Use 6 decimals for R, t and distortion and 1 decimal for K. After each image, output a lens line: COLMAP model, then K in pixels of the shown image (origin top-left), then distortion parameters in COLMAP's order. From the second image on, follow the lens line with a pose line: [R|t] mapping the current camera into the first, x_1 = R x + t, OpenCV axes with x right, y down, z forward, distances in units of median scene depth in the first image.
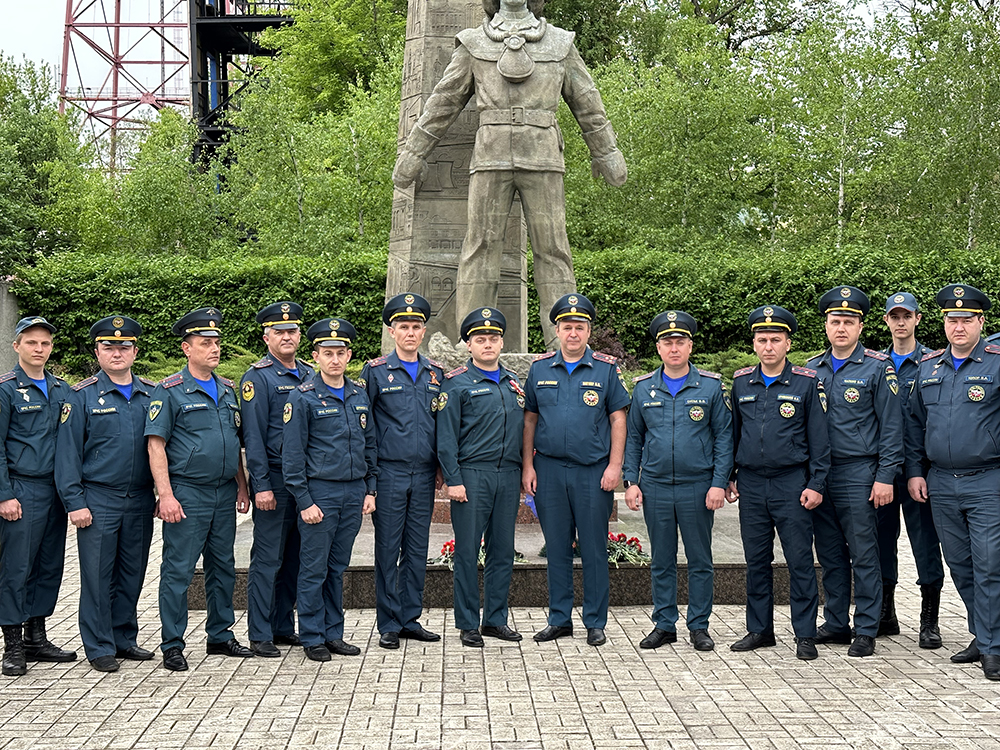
lens RADIAL K [[1389.8, 0, 506.0], [0, 1389.8, 354.5], [0, 0, 1]] dist [0.199036, -0.450602]
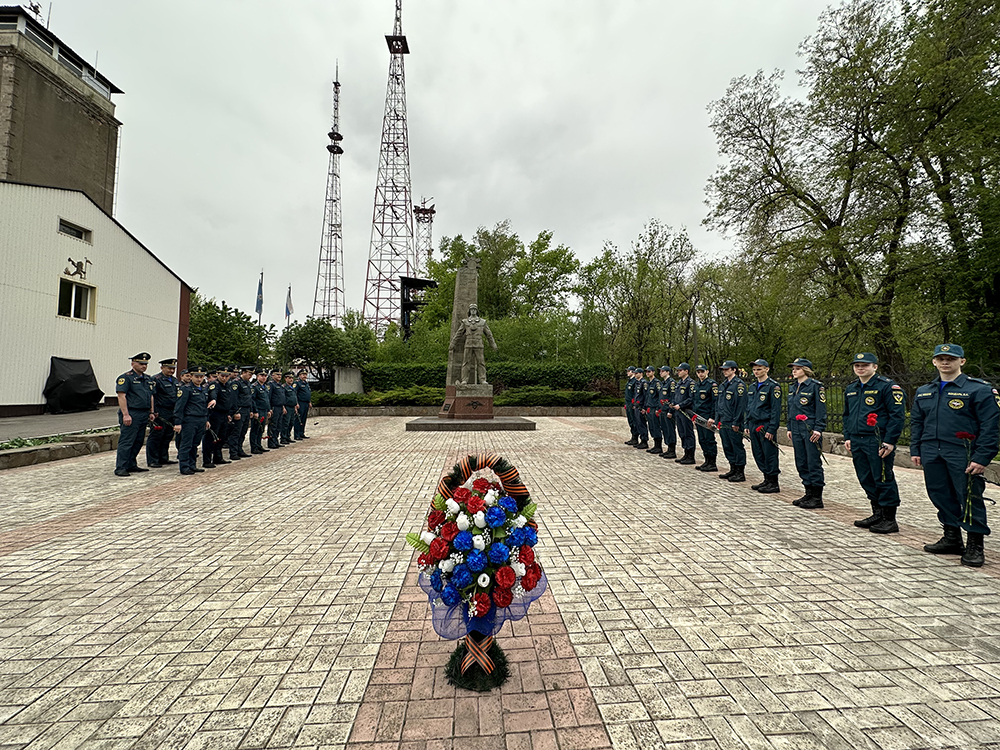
lens RADIAL K [[393.6, 0, 503.6], [0, 393.6, 382.2], [0, 0, 1]] dist [0.000738, -0.000008]
pose [[0.998910, 0.007189, 0.046130, 0.024621], [-0.006338, 0.999808, -0.018566, 0.008097], [-0.046255, 0.018253, 0.998763, -0.195183]]
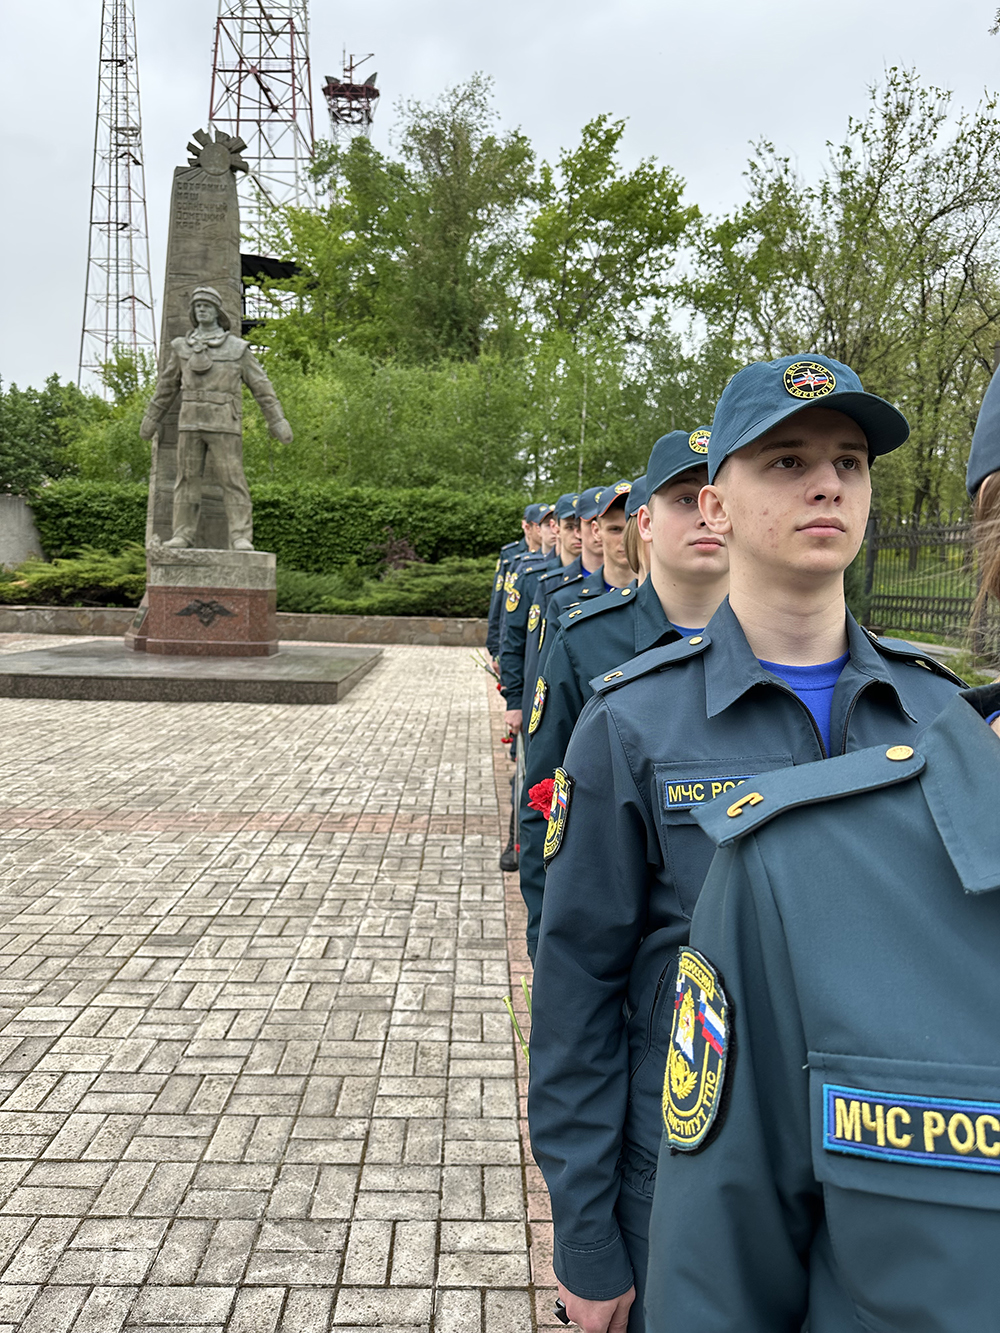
lens RADIAL K [[950.9, 0, 500.0], [0, 950.9, 666.5], [0, 0, 1]] dist [-0.003437, 0.000834]
pose [[0.999195, 0.038023, -0.012762, 0.187144], [-0.036400, 0.993311, 0.109583, 0.000250], [0.016843, -0.109031, 0.993896, -0.039588]]
